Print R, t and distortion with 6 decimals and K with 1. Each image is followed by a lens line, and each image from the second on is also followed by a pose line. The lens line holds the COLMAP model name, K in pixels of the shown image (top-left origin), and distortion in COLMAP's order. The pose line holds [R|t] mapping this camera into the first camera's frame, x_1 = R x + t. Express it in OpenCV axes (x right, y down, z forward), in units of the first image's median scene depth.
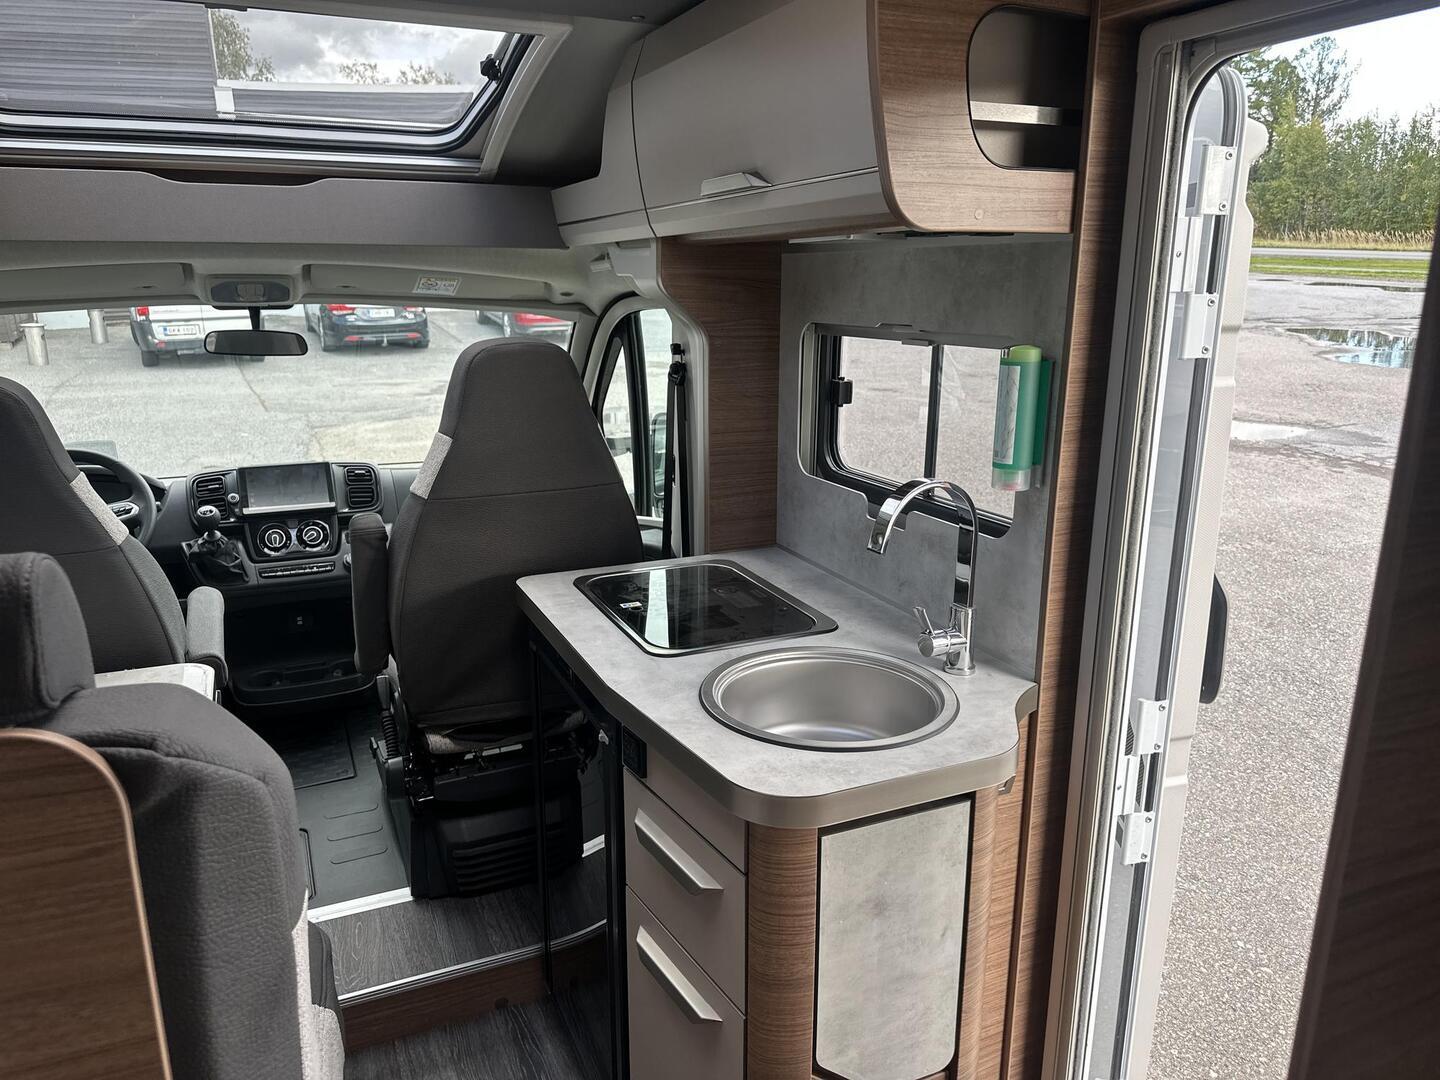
lens RADIAL K [[1022.3, 0, 719.5], [0, 1022.3, 543.7], [0, 0, 1]] dist [0.023031, -0.029116]
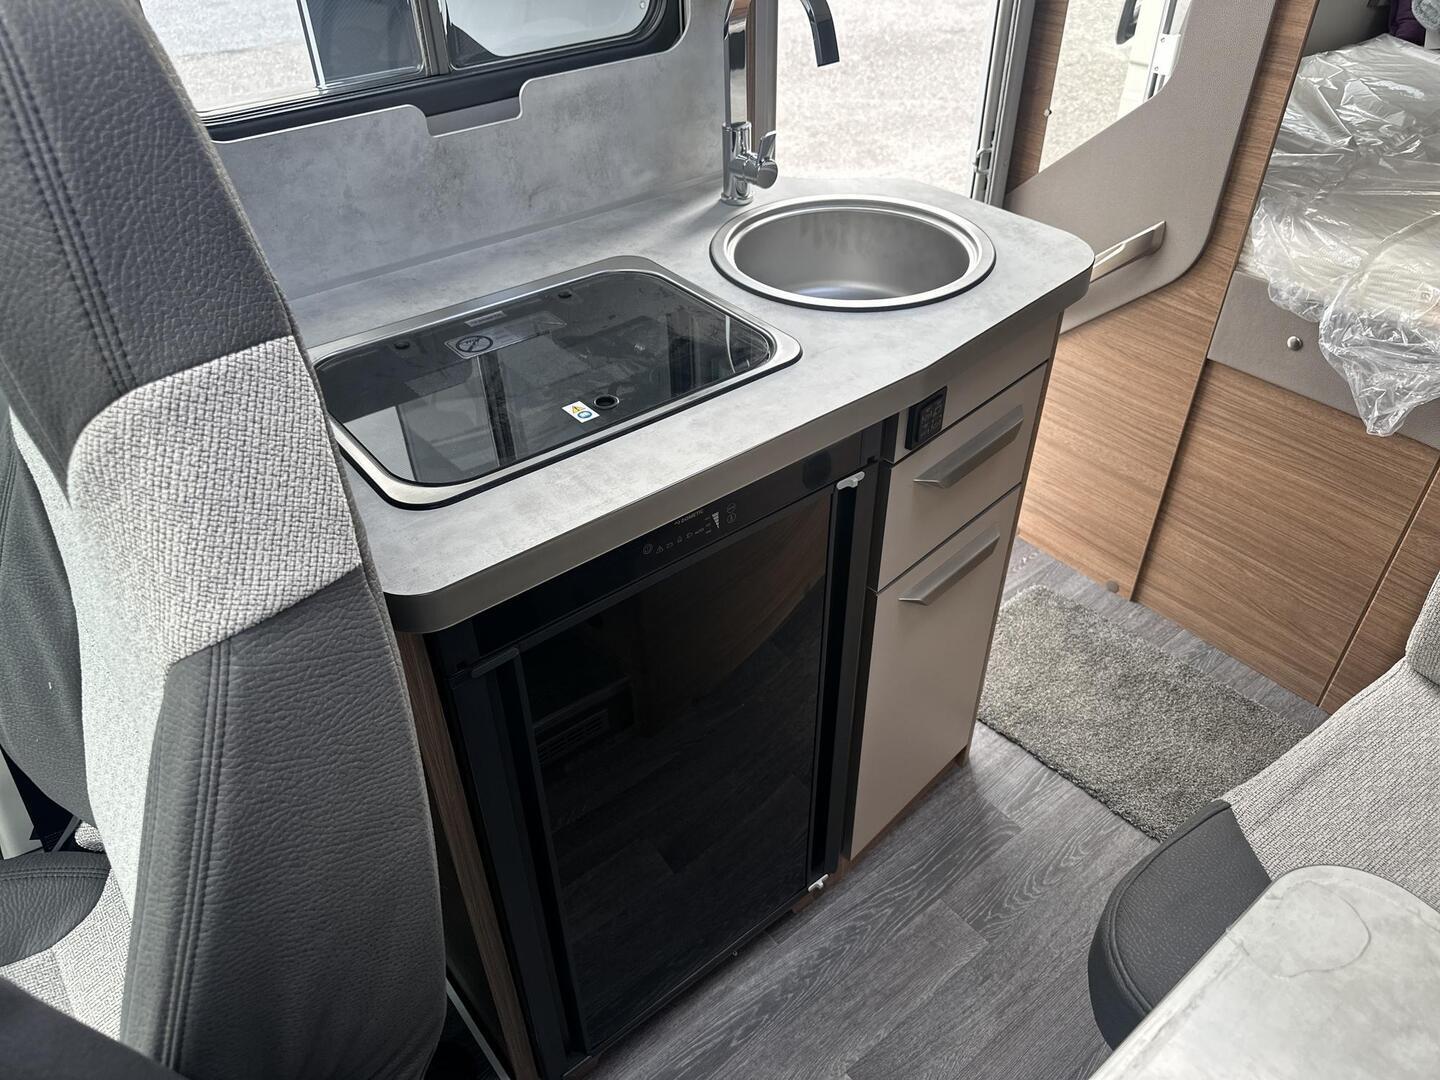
lens RADIAL K [[1022.3, 0, 721.3], [0, 1022.3, 584.2], [0, 0, 1]] dist [0.023031, -0.029116]
pose [[-0.266136, -0.614848, 0.742384, -0.550442], [0.249199, 0.700092, 0.669157, -0.213896], [-0.931167, 0.363088, -0.033101, 0.961297]]
